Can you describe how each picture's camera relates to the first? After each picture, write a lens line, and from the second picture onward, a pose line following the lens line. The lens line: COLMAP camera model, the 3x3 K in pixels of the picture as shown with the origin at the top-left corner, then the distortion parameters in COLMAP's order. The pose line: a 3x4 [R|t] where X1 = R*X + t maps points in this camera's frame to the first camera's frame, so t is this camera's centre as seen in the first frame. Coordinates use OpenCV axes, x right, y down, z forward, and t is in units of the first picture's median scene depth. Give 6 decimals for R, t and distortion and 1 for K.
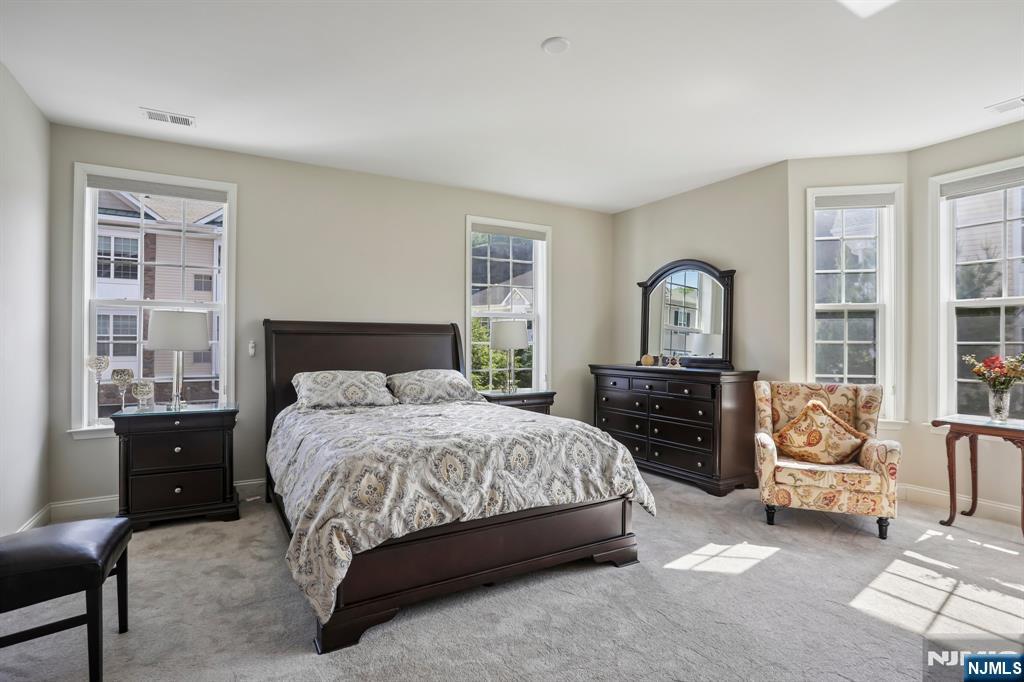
lens RADIAL K [[510.1, 0, 503.3], [0, 510.1, 340.1], [0, 0, 1]] dist [-0.028270, 0.009967]
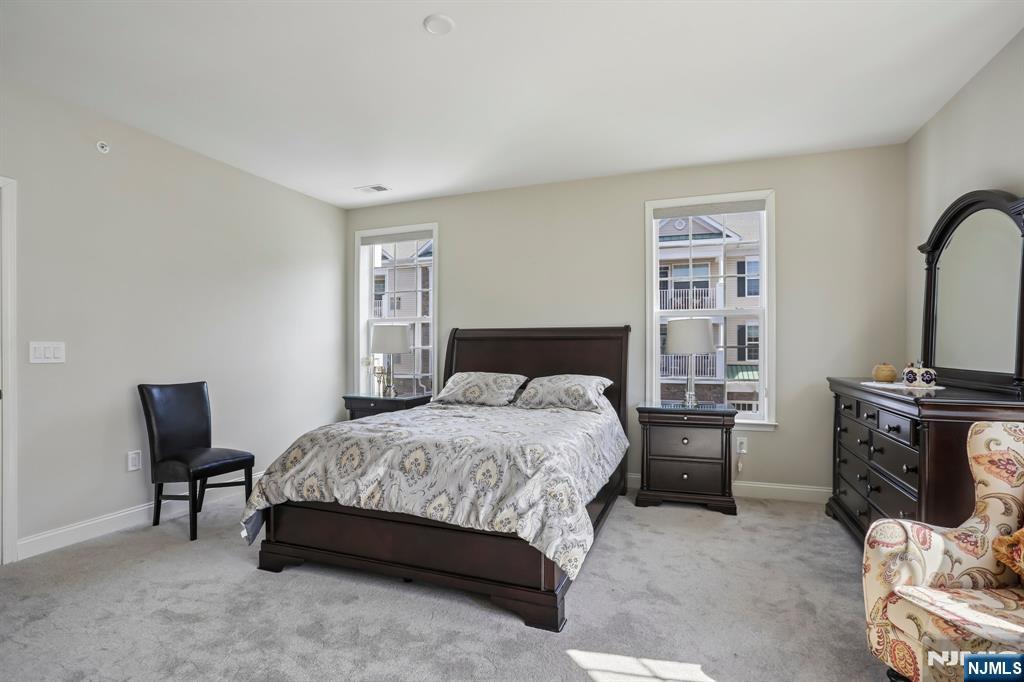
lens RADIAL K [[510.1, 0, 501.4], [0, 510.1, 348.0], [0, 0, 1]] dist [-0.028270, 0.009967]
pose [[0.625491, -0.002203, -0.780229, 0.803520], [0.004592, 0.999989, 0.000858, 0.008415], [0.780218, -0.004119, 0.625494, 0.456219]]
